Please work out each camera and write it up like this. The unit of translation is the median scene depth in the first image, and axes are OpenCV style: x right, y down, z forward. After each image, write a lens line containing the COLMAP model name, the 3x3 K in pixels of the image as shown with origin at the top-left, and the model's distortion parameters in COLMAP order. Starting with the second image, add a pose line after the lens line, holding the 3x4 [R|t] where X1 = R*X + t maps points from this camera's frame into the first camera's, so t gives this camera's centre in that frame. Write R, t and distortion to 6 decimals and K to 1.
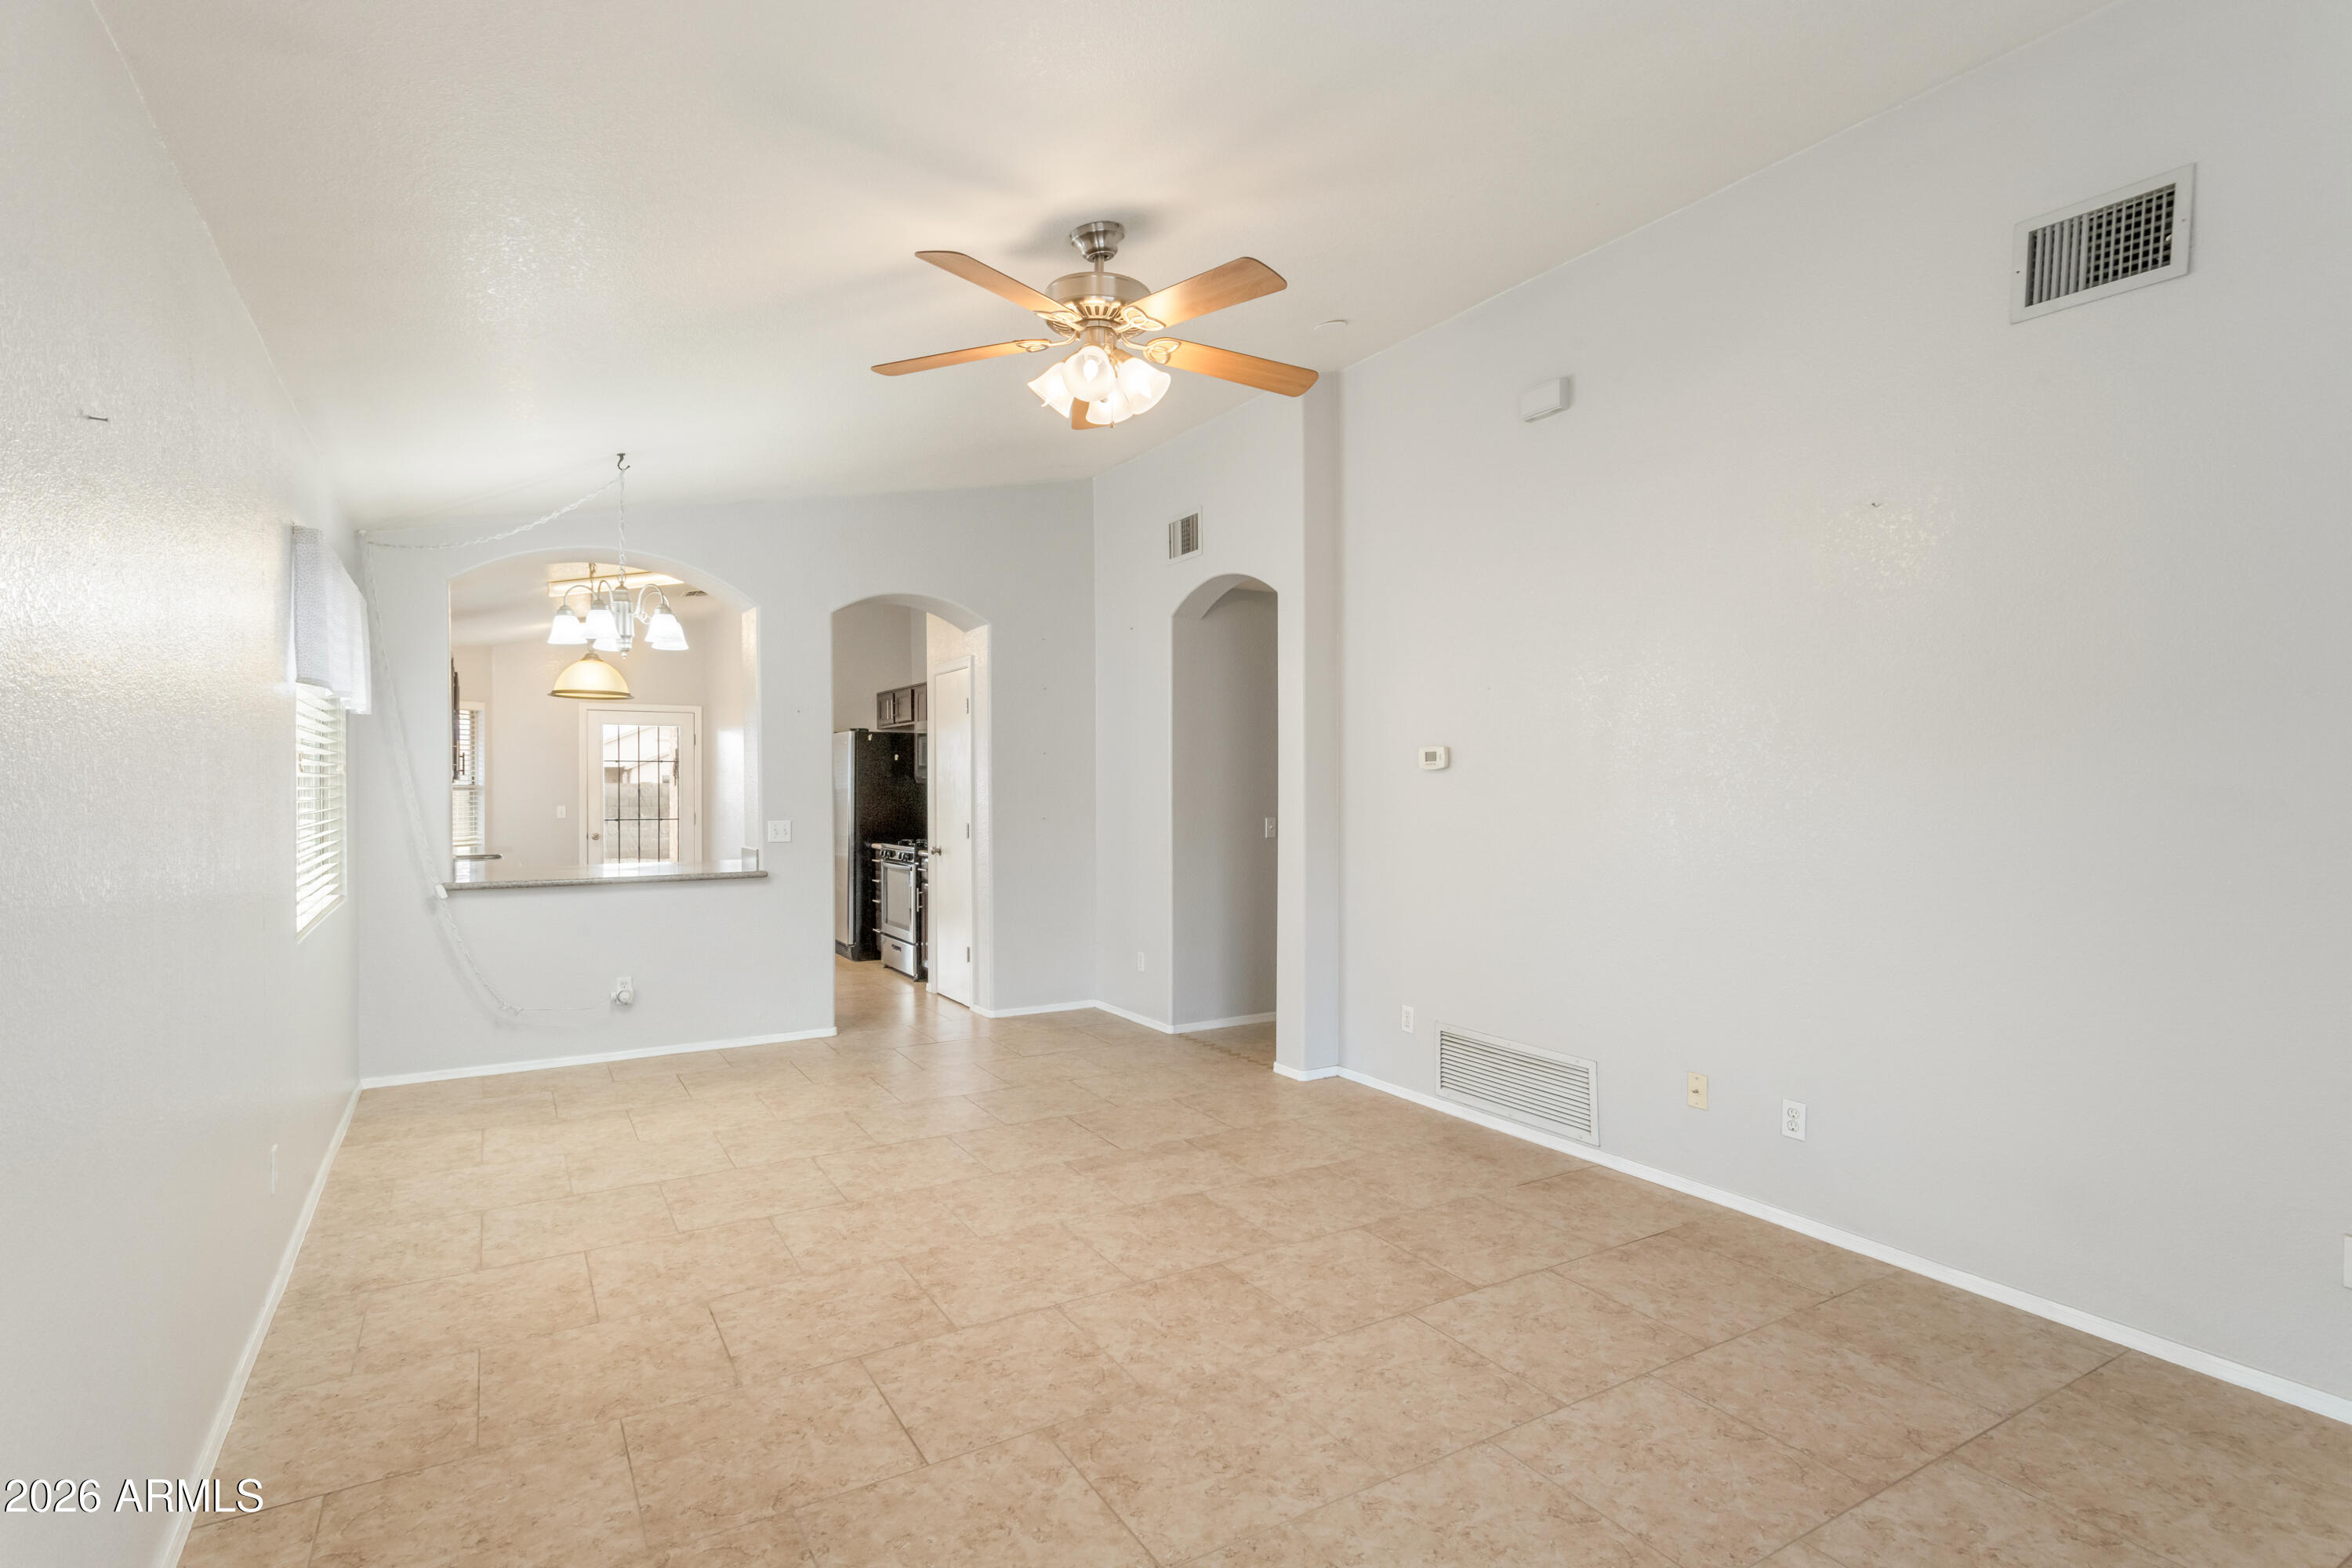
lens RADIAL K [[1172.9, 0, 1166.9], [0, 1172.9, 774.9], [0, 0, 1]] dist [0.012794, 0.001733]
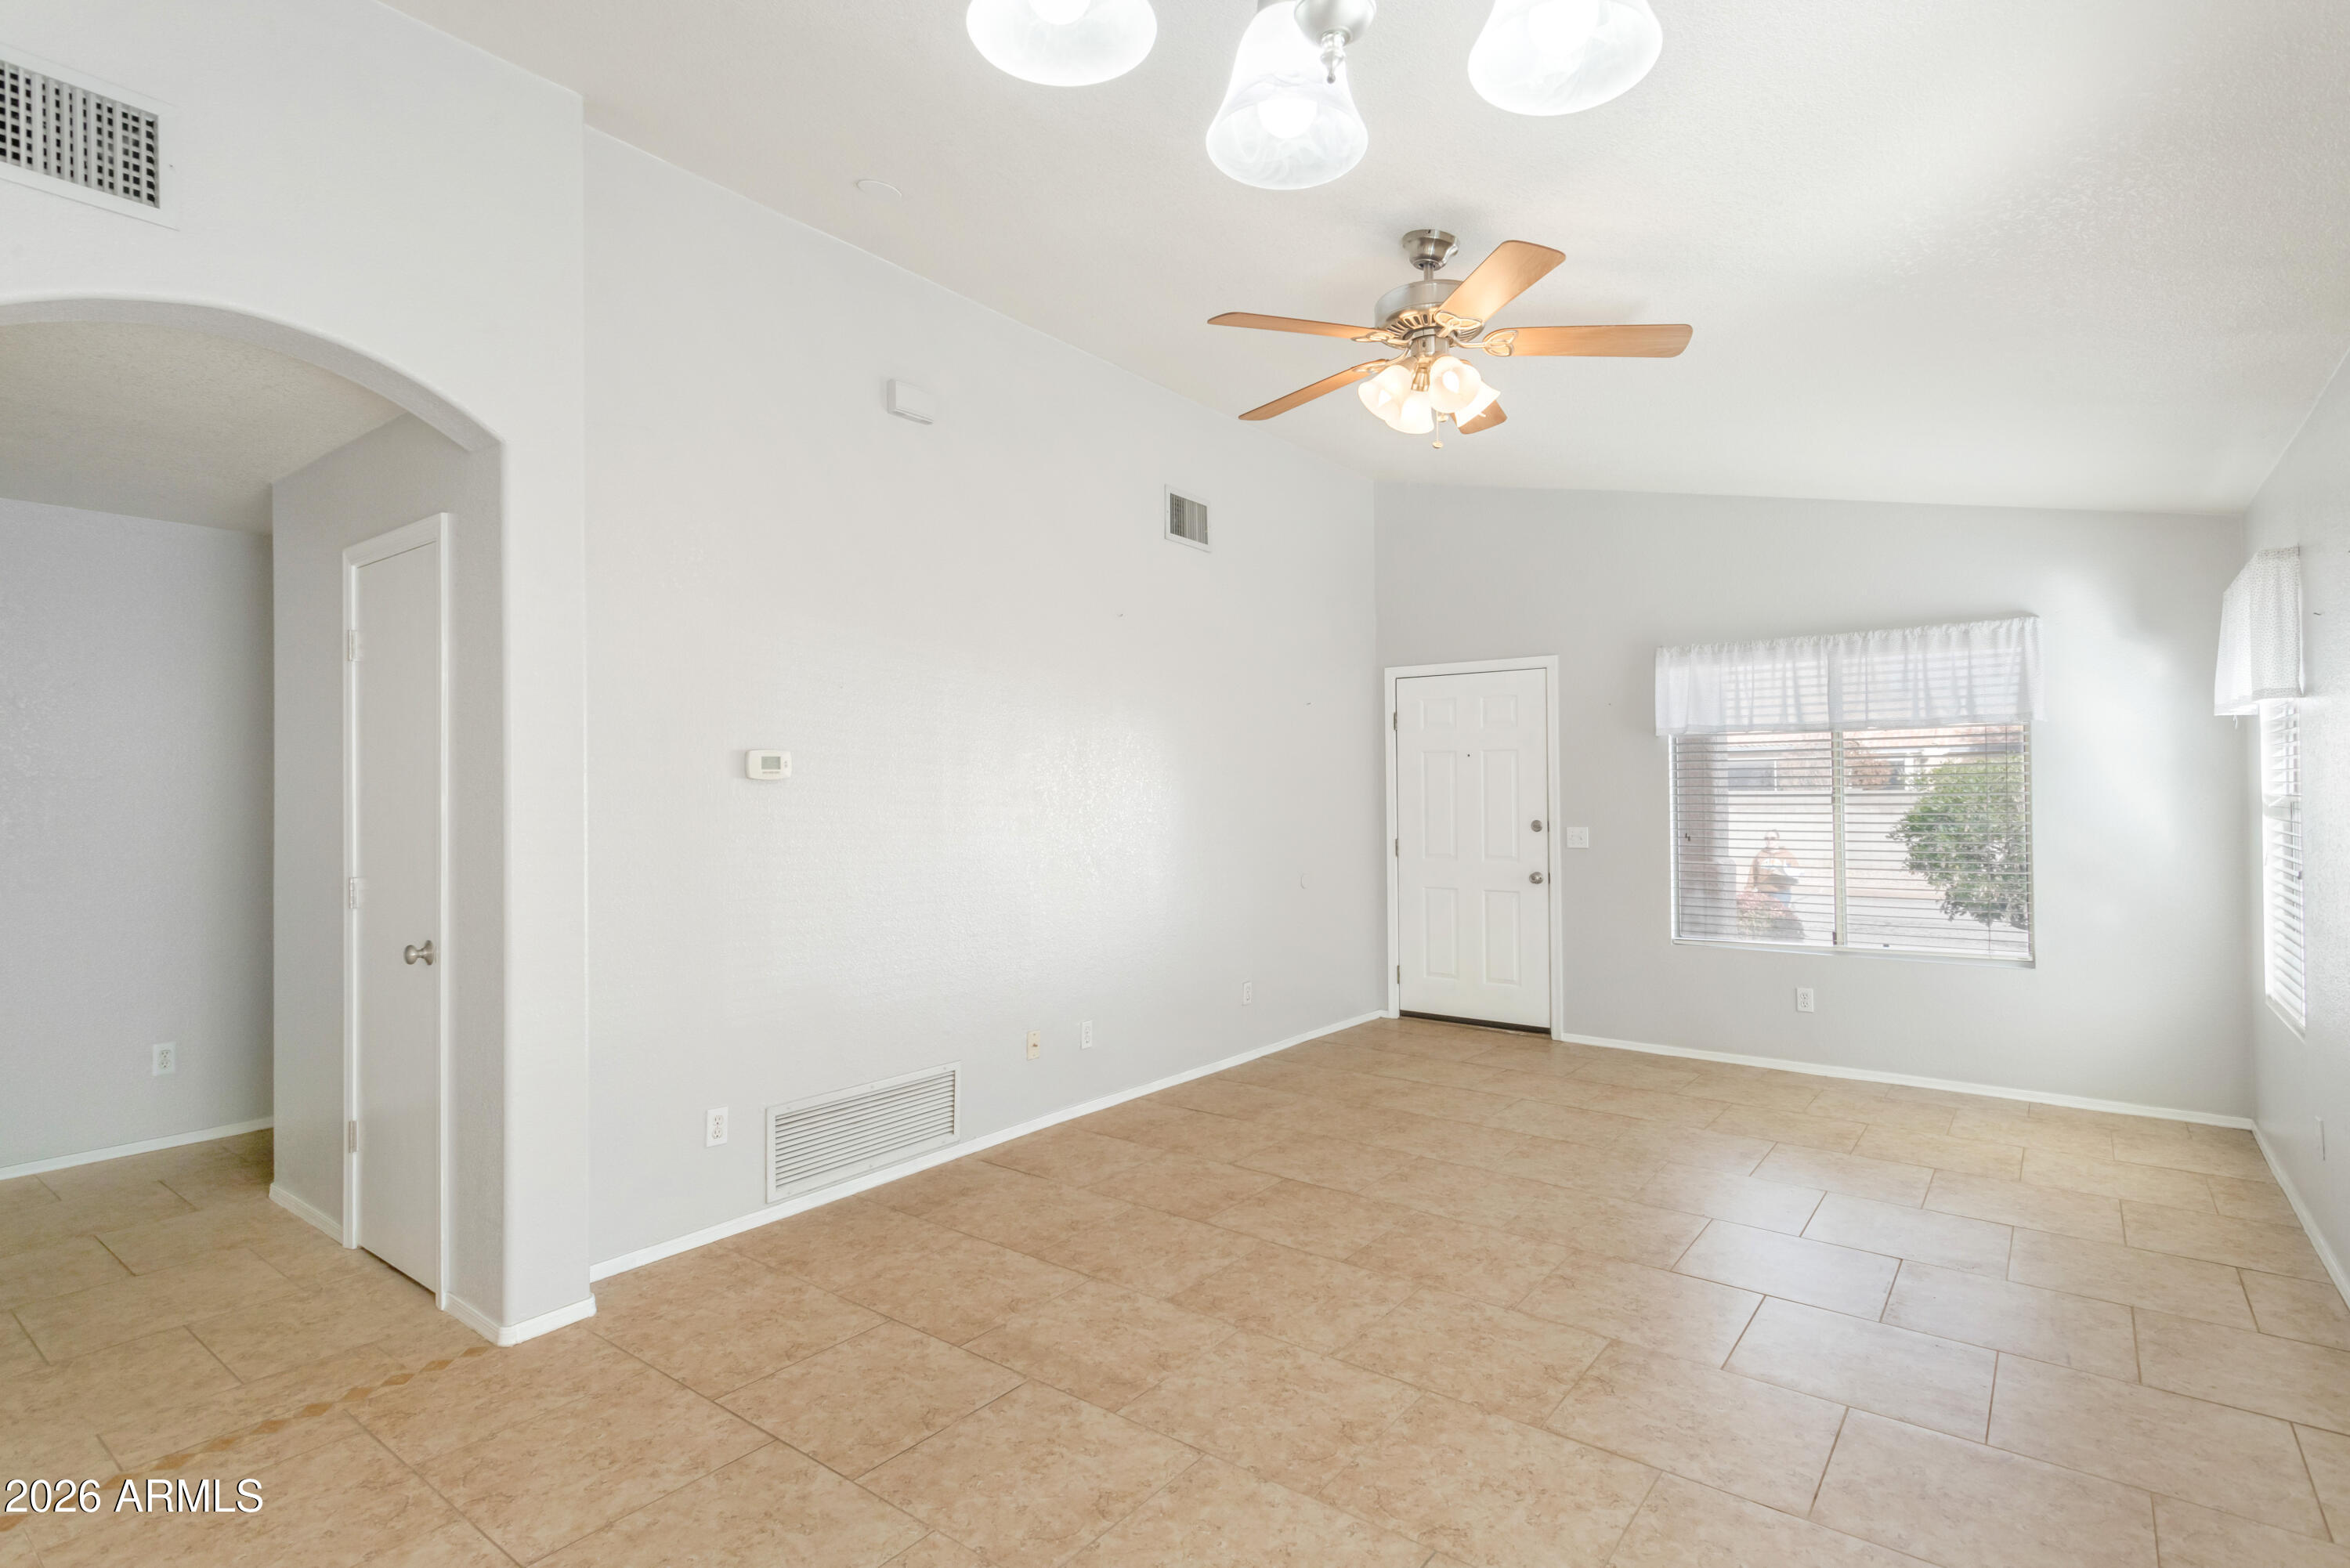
lens RADIAL K [[1171.9, 0, 1187.1], [0, 1171.9, 758.3], [0, 0, 1]] dist [0.012794, 0.001733]
pose [[-0.388662, 0.030200, 0.920885, -0.797026], [0.000340, 0.999467, -0.032633, 0.009716], [-0.921380, -0.012370, -0.388465, 1.416212]]
